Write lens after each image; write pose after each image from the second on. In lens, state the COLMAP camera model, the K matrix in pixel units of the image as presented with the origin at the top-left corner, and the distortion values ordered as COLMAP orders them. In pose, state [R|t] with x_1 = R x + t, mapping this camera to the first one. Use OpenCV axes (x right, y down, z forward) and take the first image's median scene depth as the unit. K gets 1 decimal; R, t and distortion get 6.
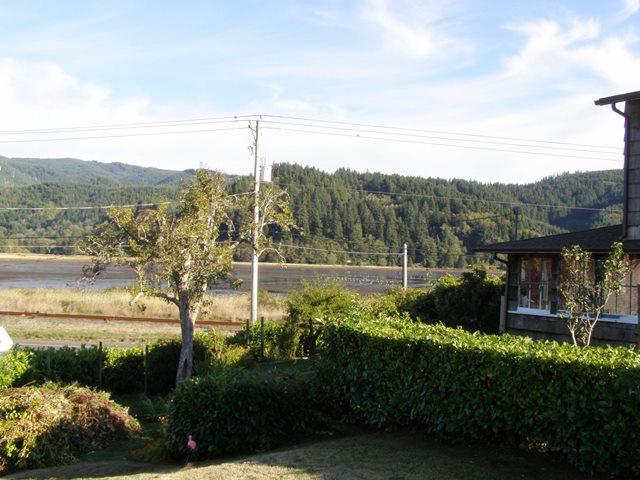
lens RADIAL K [[715.4, 0, 320.0], [0, 715.4, 240.0], [0, 0, 1]] dist [-0.204190, 0.353036]
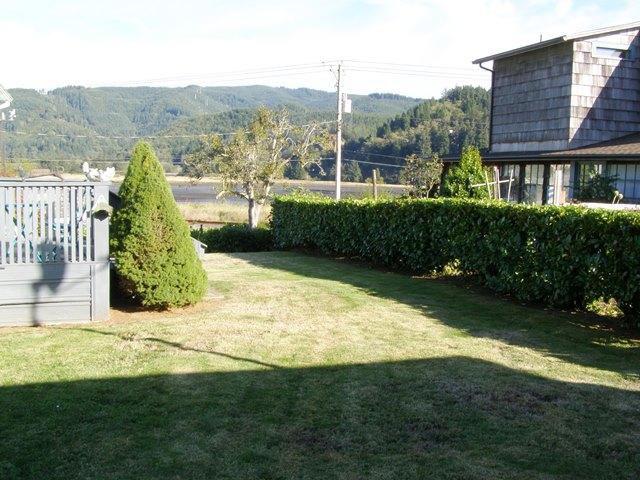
lens RADIAL K [[720.8, 0, 320.0], [0, 720.8, 240.0], [0, 0, 1]] dist [-0.220214, 0.375449]
pose [[0.965991, 0.024220, -0.257437, 0.124300], [0.002907, 0.994523, 0.104475, 0.006943], [0.258558, -0.101671, 0.960631, -0.158640]]
